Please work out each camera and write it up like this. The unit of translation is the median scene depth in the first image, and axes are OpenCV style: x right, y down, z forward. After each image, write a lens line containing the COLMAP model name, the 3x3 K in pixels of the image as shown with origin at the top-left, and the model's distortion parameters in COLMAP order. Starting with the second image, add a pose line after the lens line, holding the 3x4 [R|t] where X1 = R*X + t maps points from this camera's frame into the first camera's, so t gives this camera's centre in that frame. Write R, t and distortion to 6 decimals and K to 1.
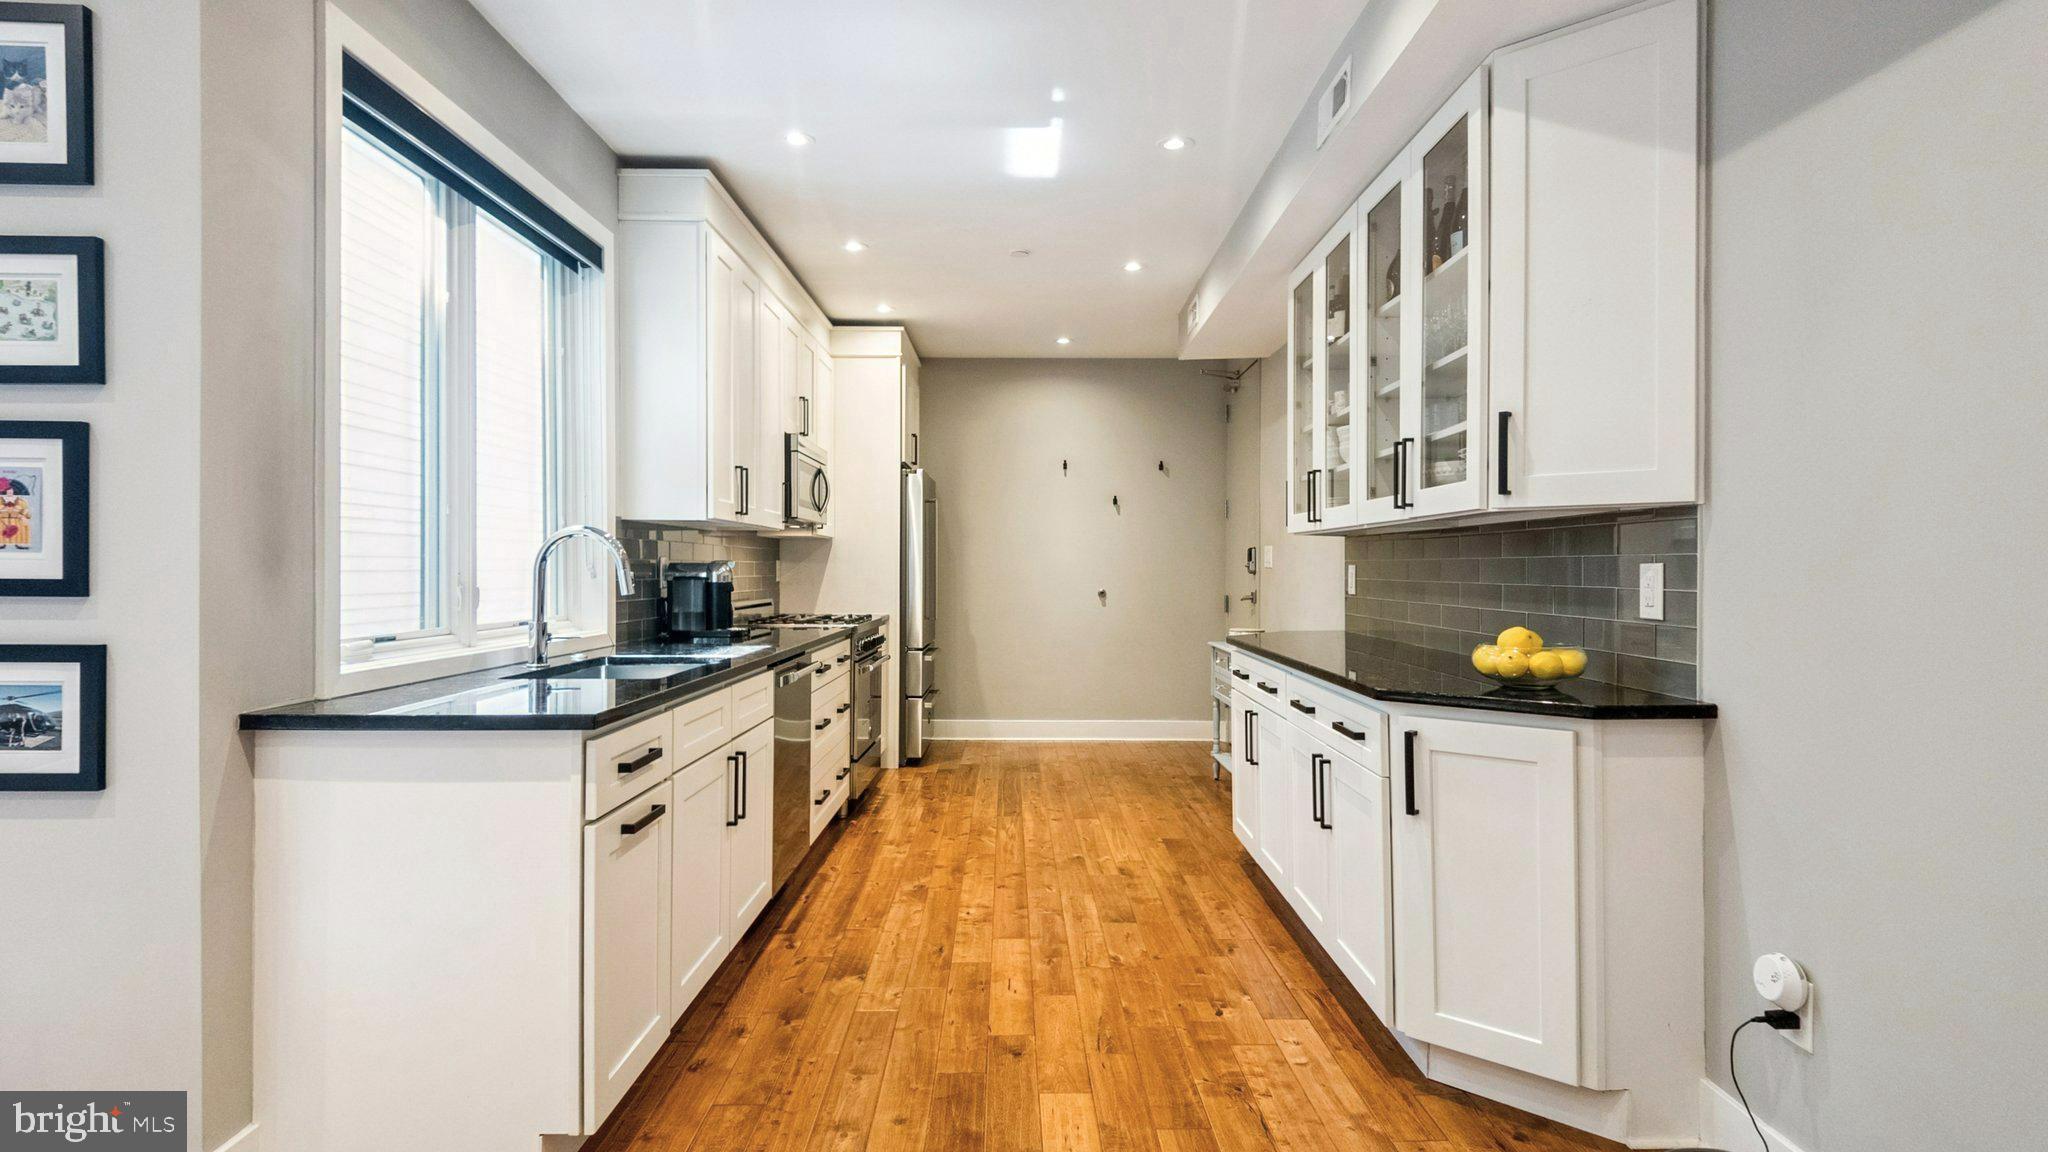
lens RADIAL K [[1073.5, 0, 1022.5], [0, 1073.5, 574.1], [0, 0, 1]] dist [0.016541, -0.026851]
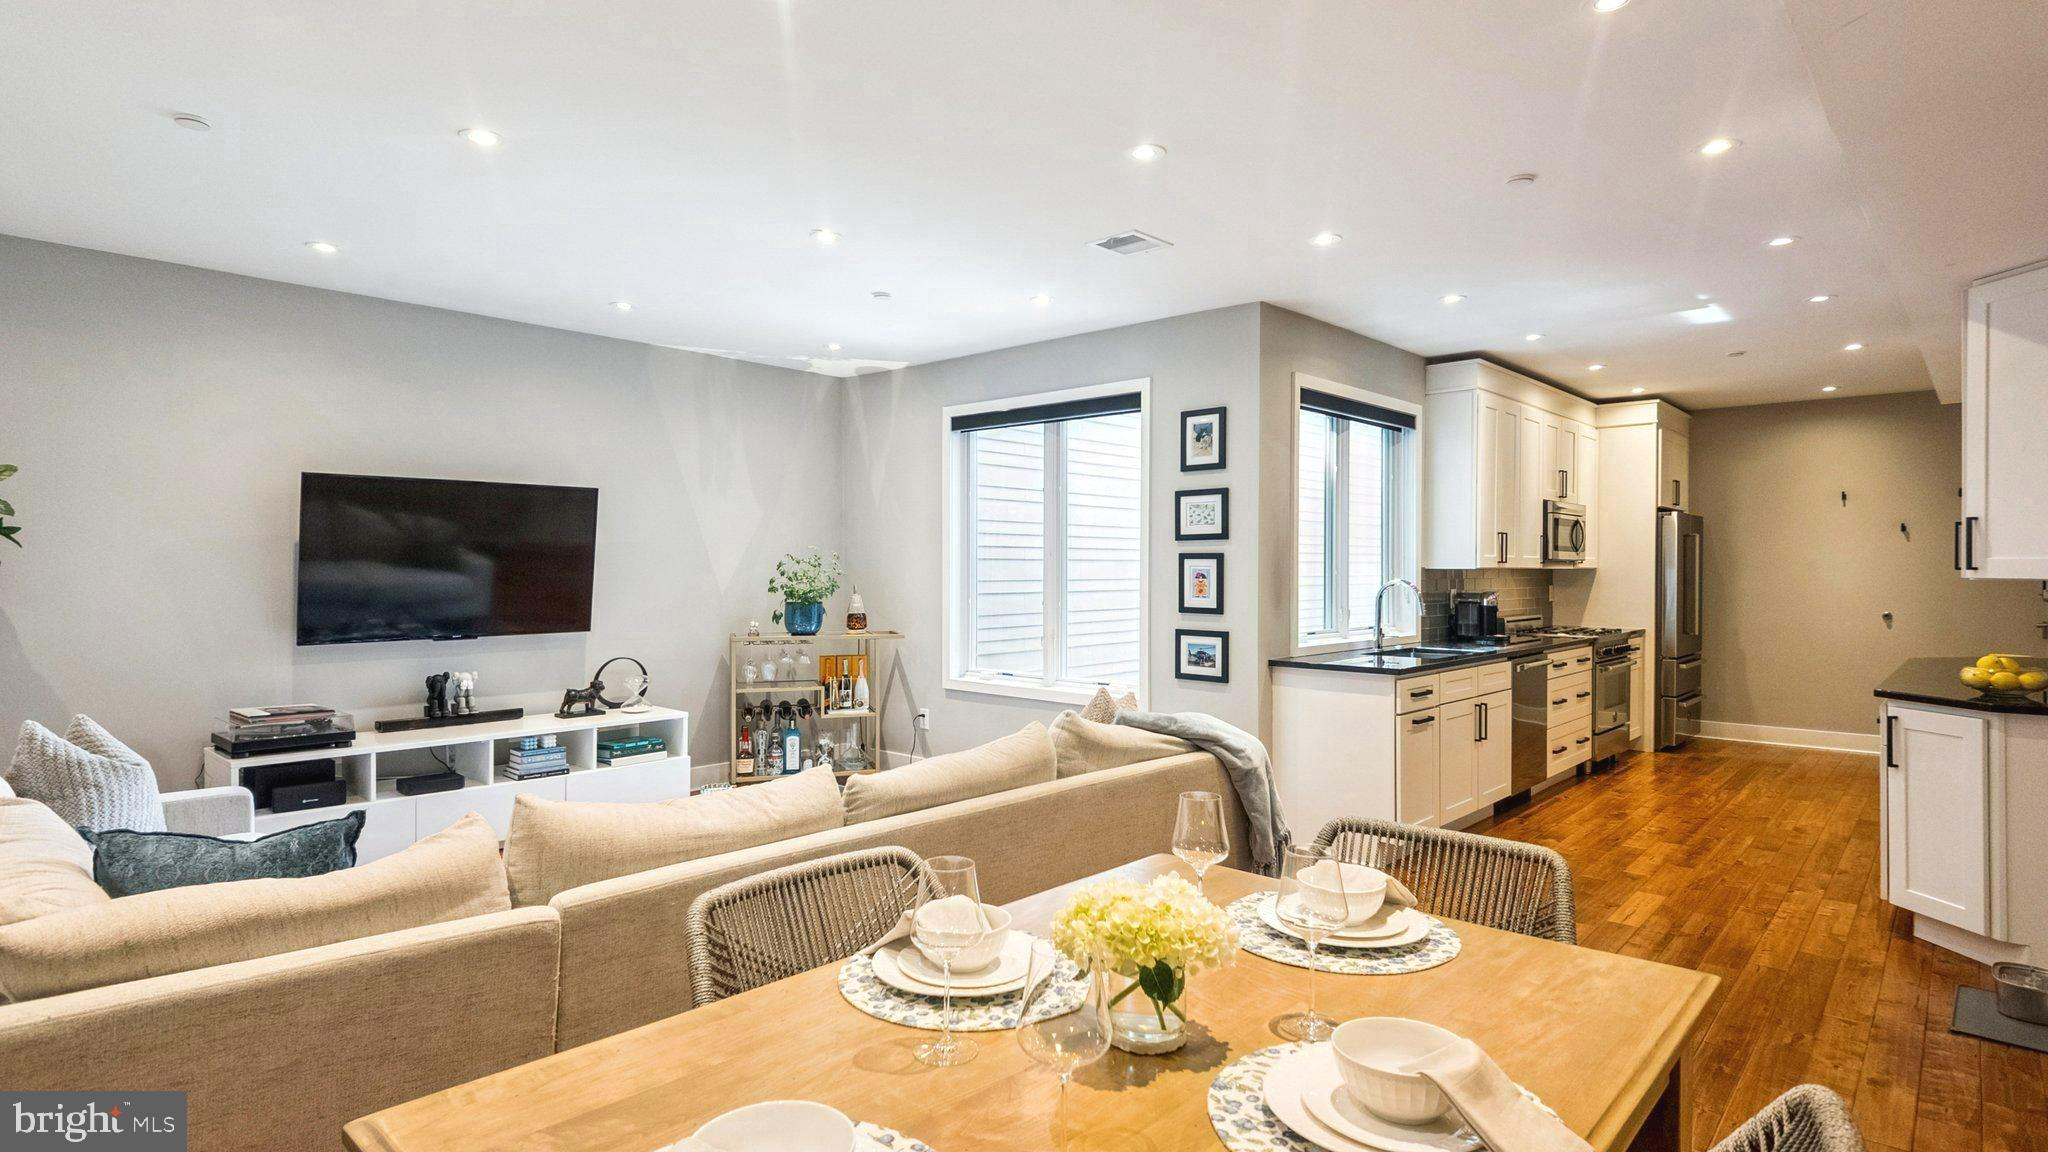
lens RADIAL K [[1073.5, 0, 1022.5], [0, 1073.5, 574.1], [0, 0, 1]] dist [0.016541, -0.026851]
pose [[0.737352, 0.003596, -0.675499, 0.315640], [-0.004272, 0.999991, 0.000661, -0.041338], [0.675495, 0.002398, 0.737361, -0.704565]]
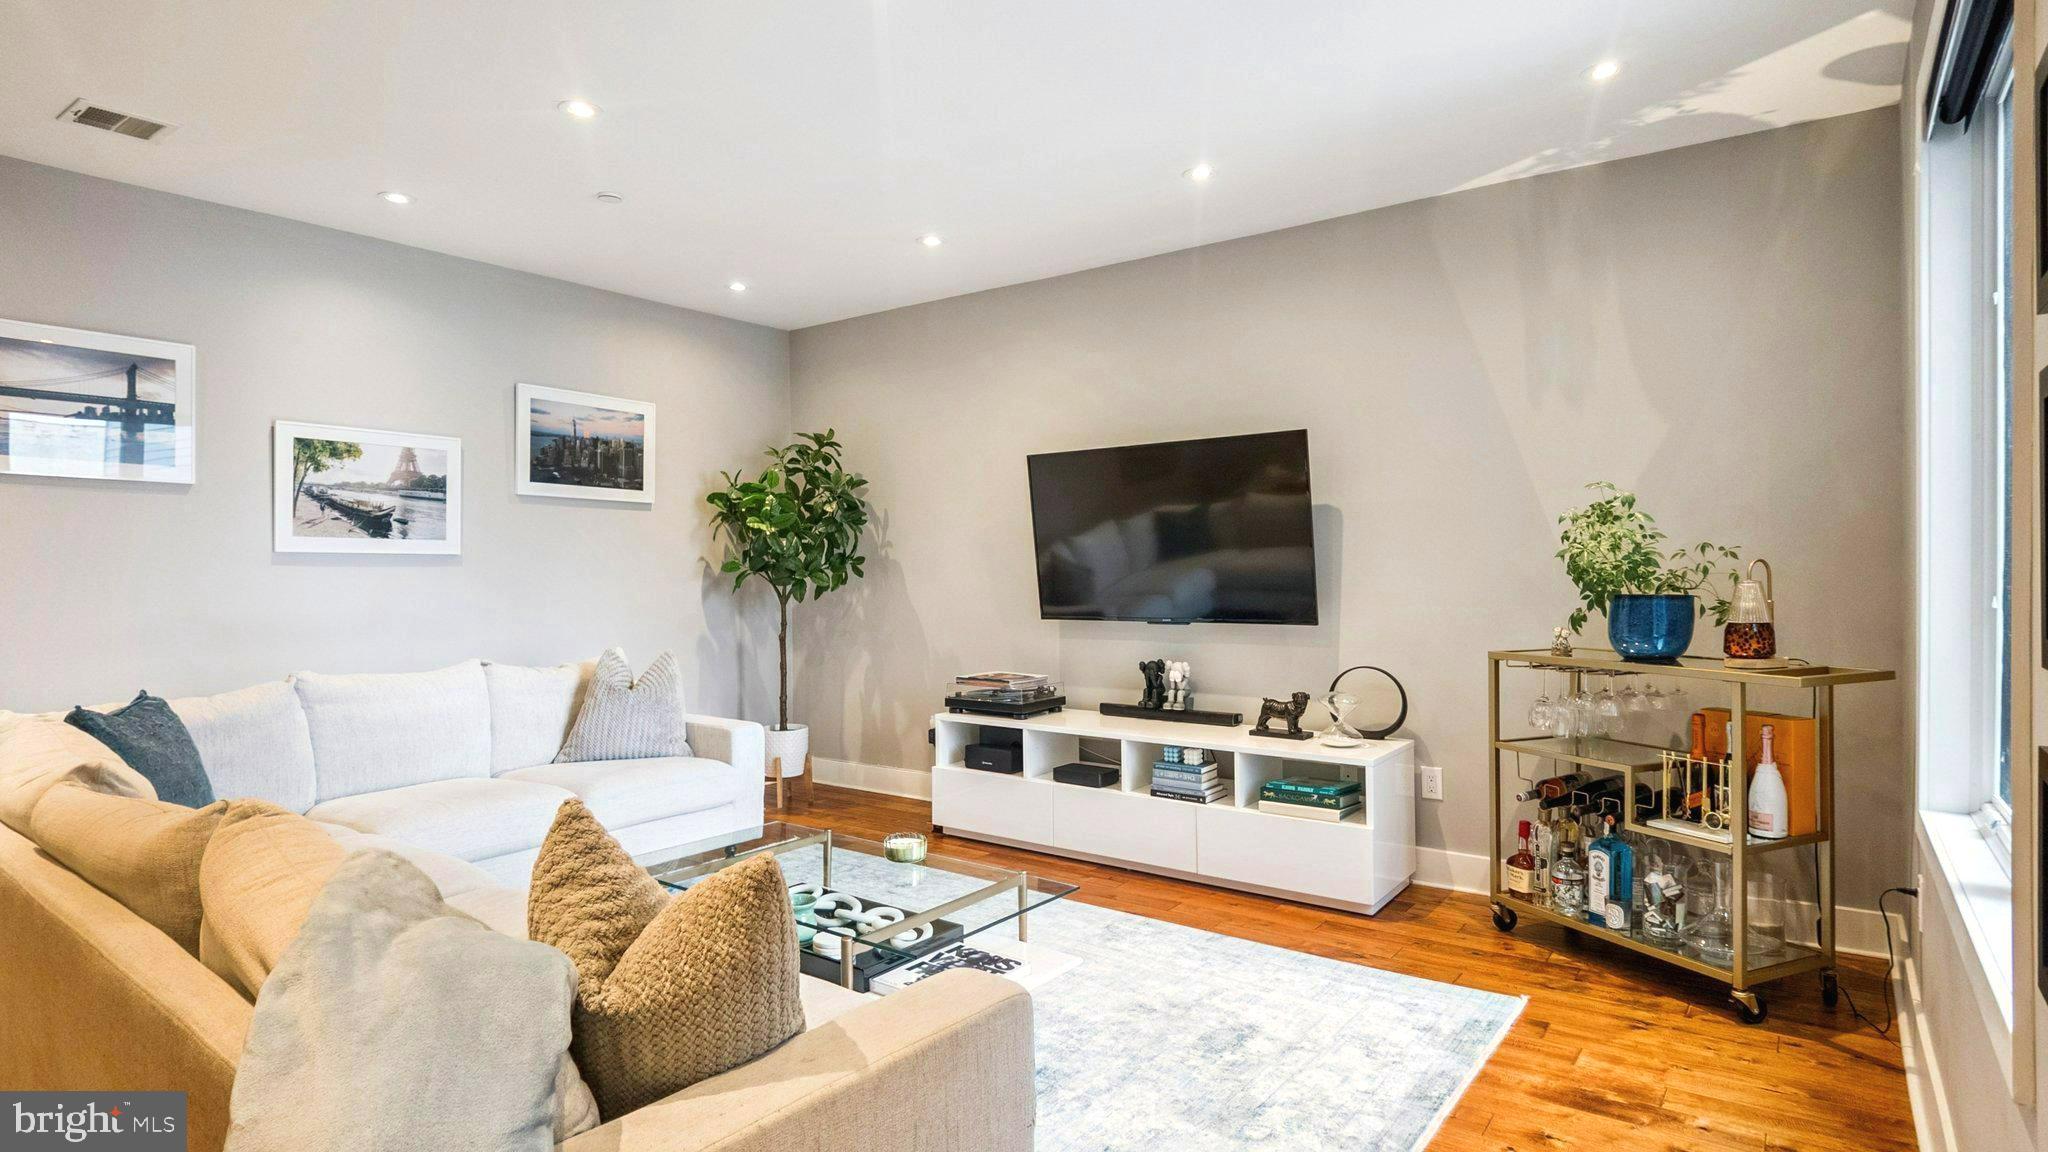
lens RADIAL K [[1073.5, 0, 1022.5], [0, 1073.5, 574.1], [0, 0, 1]] dist [0.016541, -0.026851]
pose [[-0.602699, 0.003433, -0.797961, -0.098870], [-0.001920, 0.999982, 0.005752, -0.015023], [0.797966, 0.004999, -0.602681, 0.448804]]
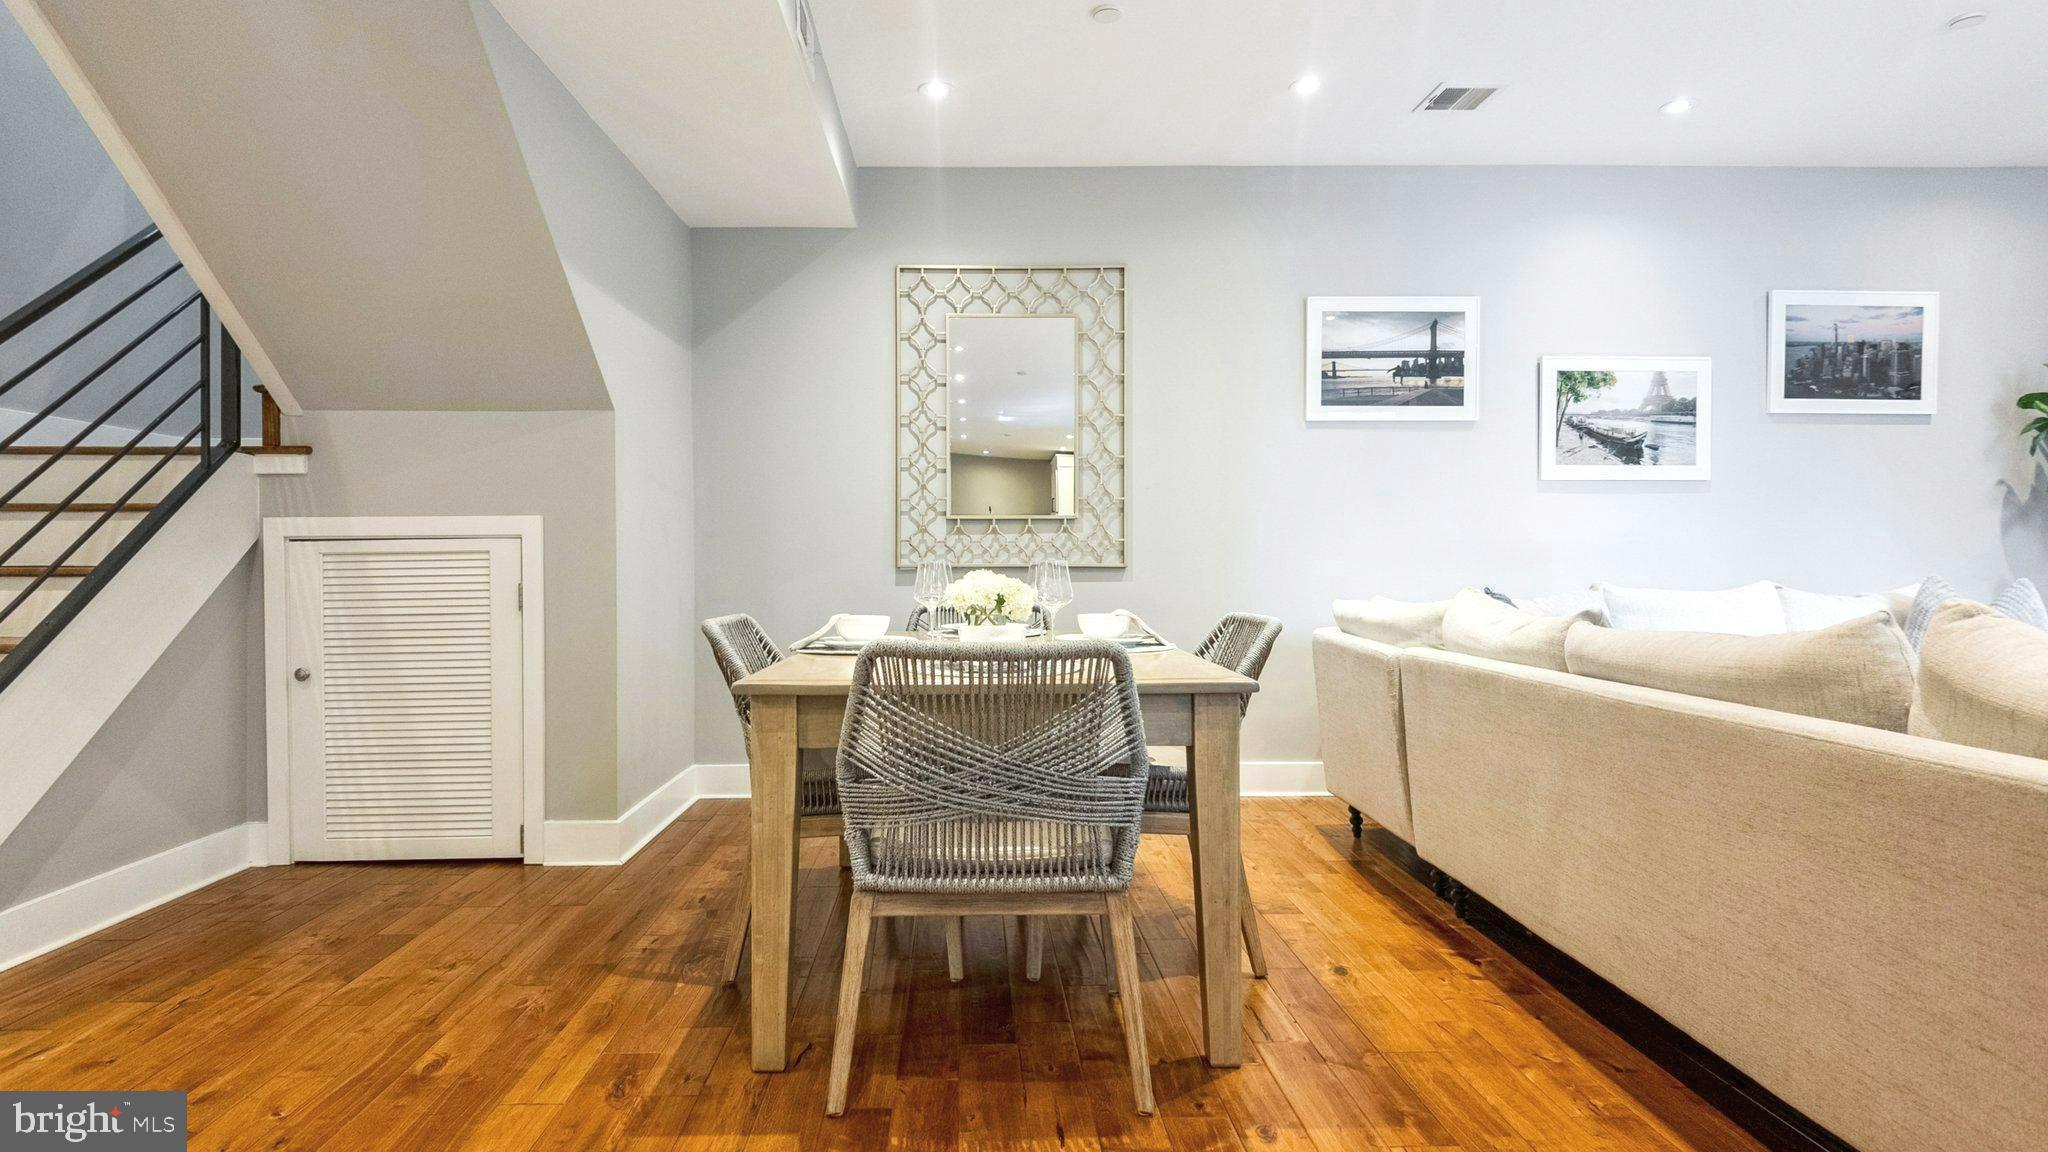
lens RADIAL K [[1075.7, 0, 984.1], [0, 1075.7, 576.2], [0, 0, 1]] dist [0.014486, -0.027000]
pose [[-0.999962, 0.005209, -0.006952, 0.101075], [0.005125, 0.999914, 0.012050, 0.057560], [0.007015, 0.012013, -0.999903, 0.349638]]
